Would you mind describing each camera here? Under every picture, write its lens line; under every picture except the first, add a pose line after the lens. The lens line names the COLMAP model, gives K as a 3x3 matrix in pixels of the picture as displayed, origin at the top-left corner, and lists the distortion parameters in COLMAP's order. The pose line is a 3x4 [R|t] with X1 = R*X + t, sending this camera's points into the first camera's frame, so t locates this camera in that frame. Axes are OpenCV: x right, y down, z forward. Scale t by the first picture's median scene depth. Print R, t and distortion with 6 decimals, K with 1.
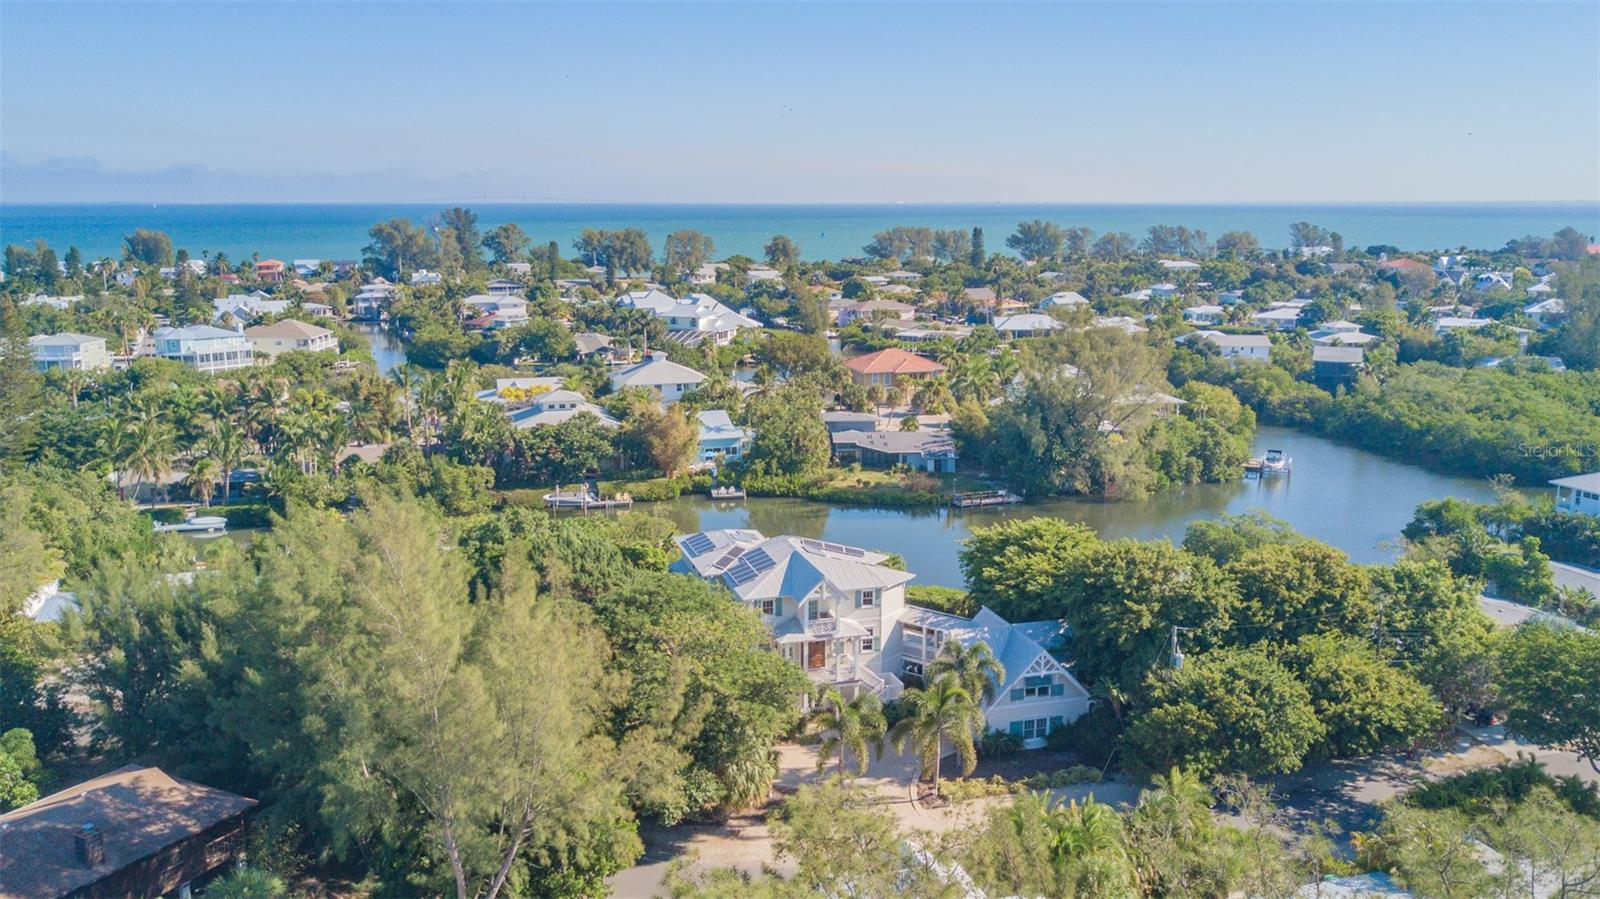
lens RADIAL K [[1327.1, 0, 822.0], [0, 1327.1, 448.5], [0, 0, 1]] dist [0.018944, -0.002977]
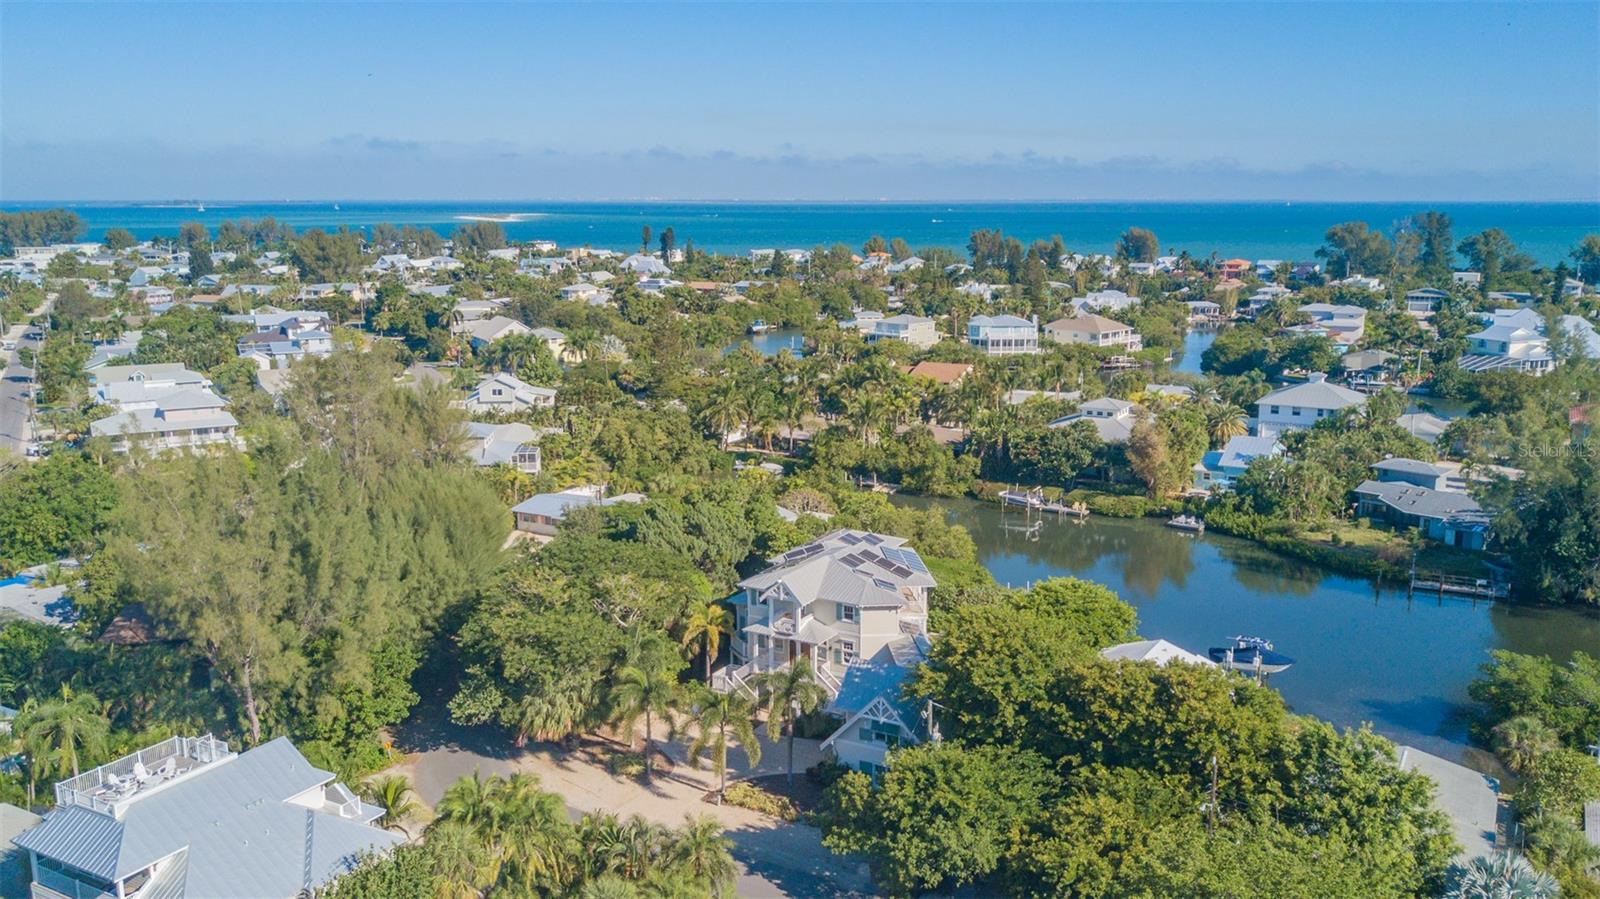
lens RADIAL K [[1316.8, 0, 830.3], [0, 1316.8, 451.1], [0, 0, 1]] dist [0.021709, -0.013901]
pose [[0.685441, 0.138426, -0.714849, 0.434095], [-0.134843, 0.988913, 0.062200, -0.042495], [0.715533, 0.053758, 0.696507, 0.162354]]
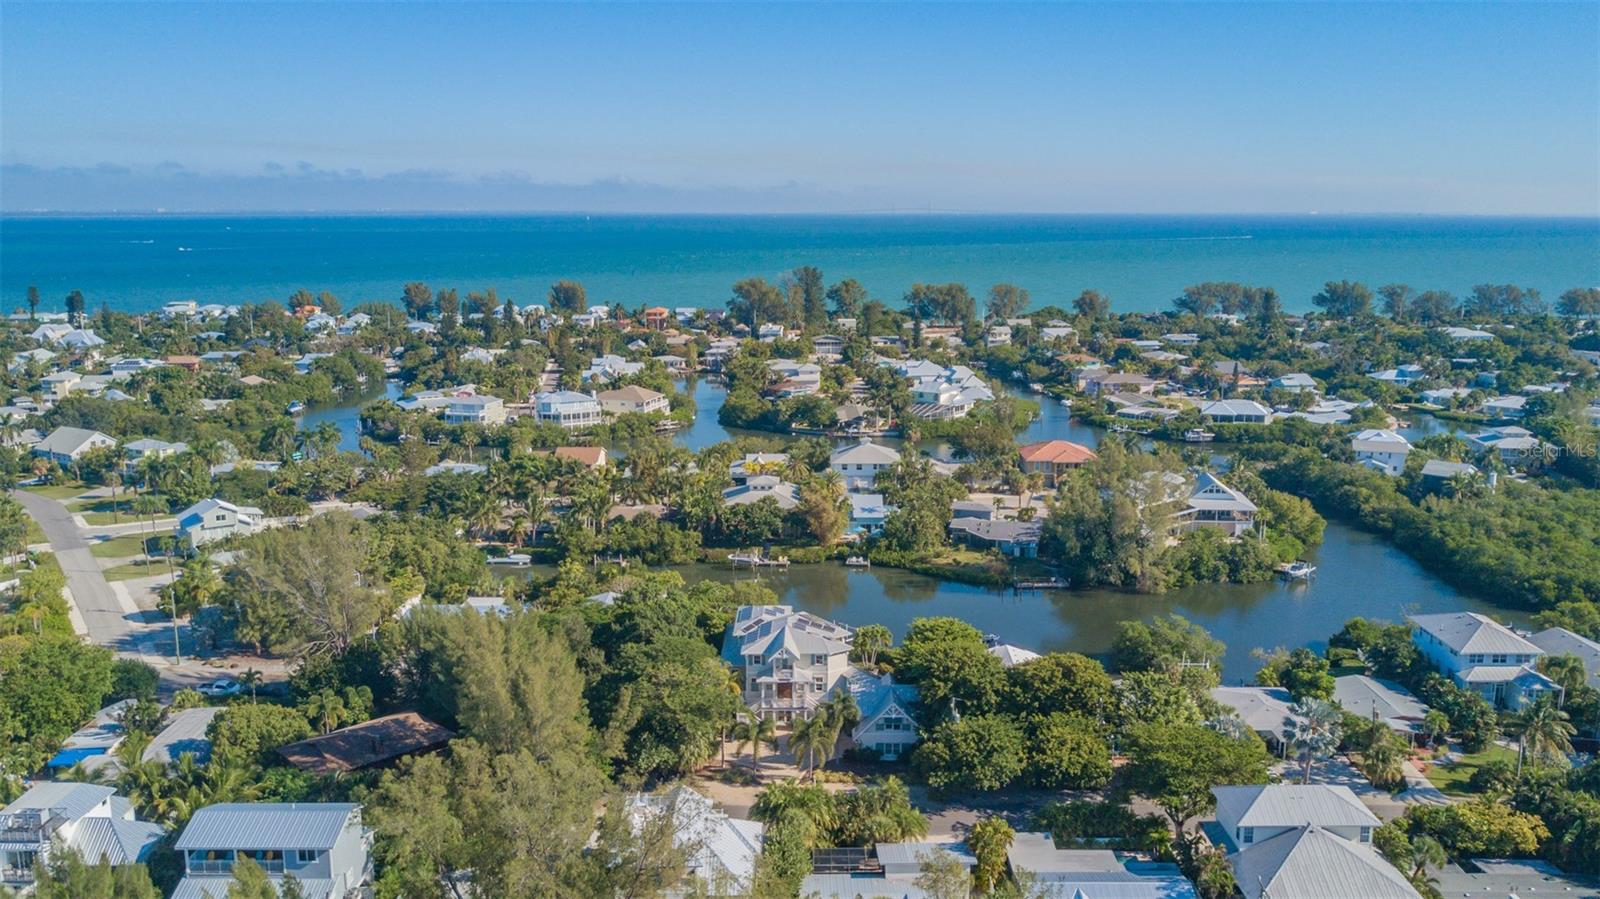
lens RADIAL K [[1296.3, 0, 831.0], [0, 1296.3, 447.5], [0, 0, 1]] dist [0.081999, -0.198813]
pose [[0.955958, 0.056724, -0.287969, 0.299085], [-0.056994, 0.998347, 0.007453, -0.098929], [0.287916, 0.009288, 0.957611, -0.336525]]
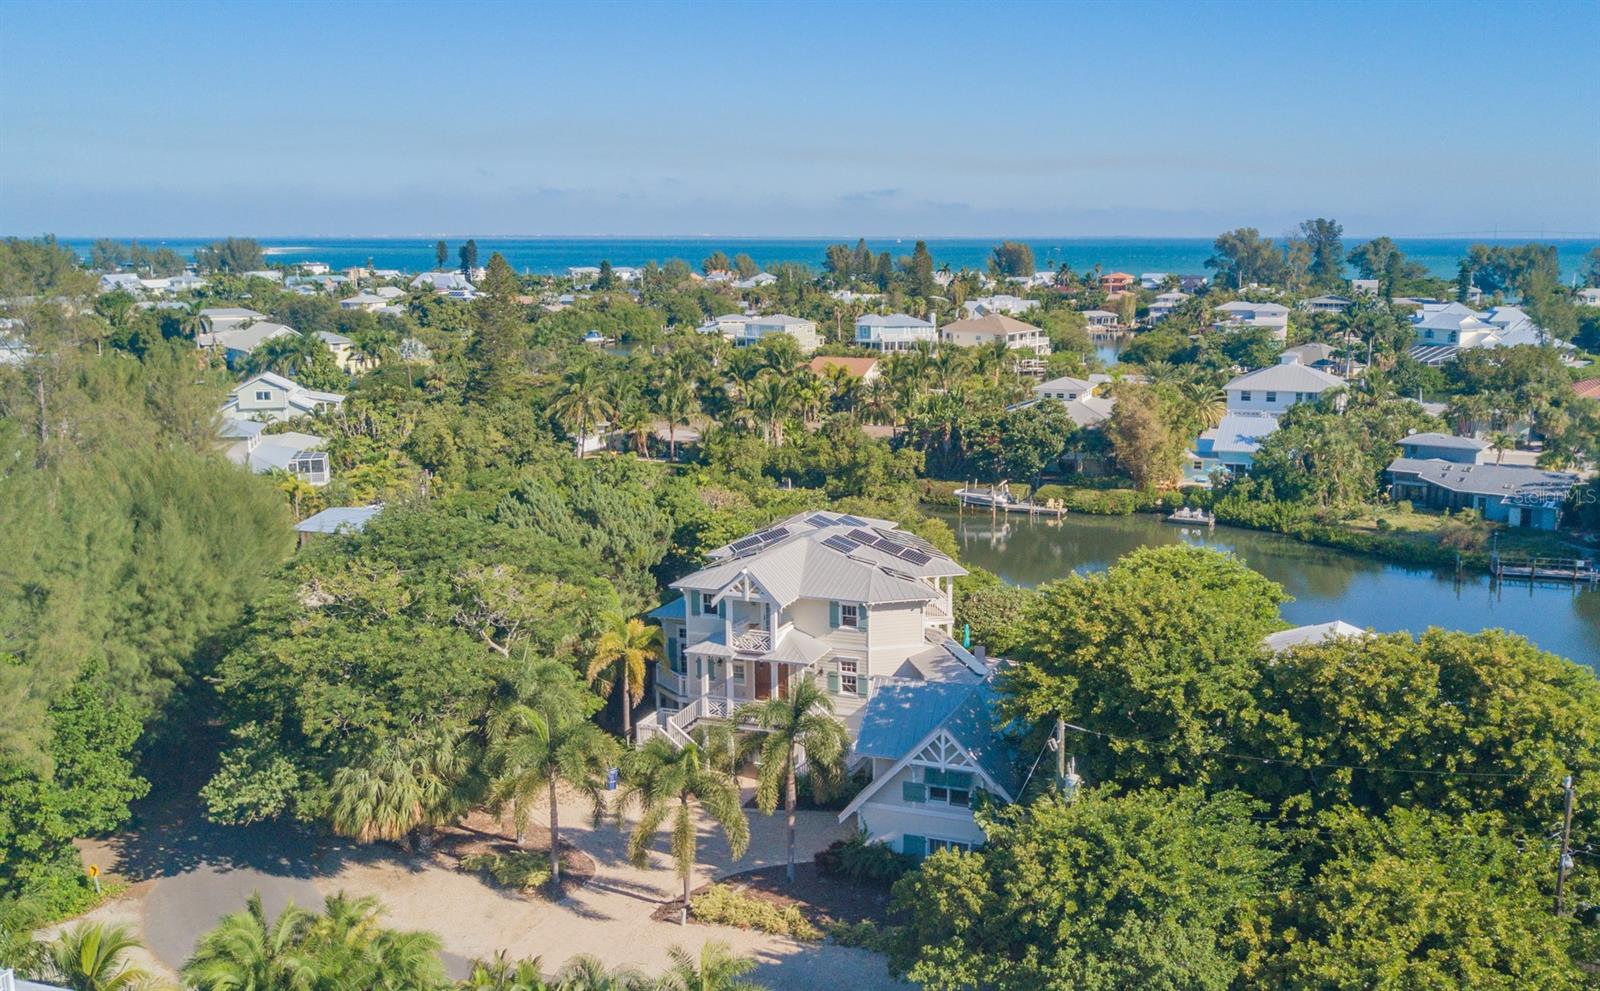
lens RADIAL K [[1425.1, 0, 915.4], [0, 1425.1, 520.4], [0, 0, 1]] dist [0.113377, -0.404265]
pose [[0.806711, 0.115724, -0.579505, 0.283156], [-0.109831, 0.992913, 0.045387, 0.016492], [0.580650, 0.027034, 0.813704, 0.251103]]
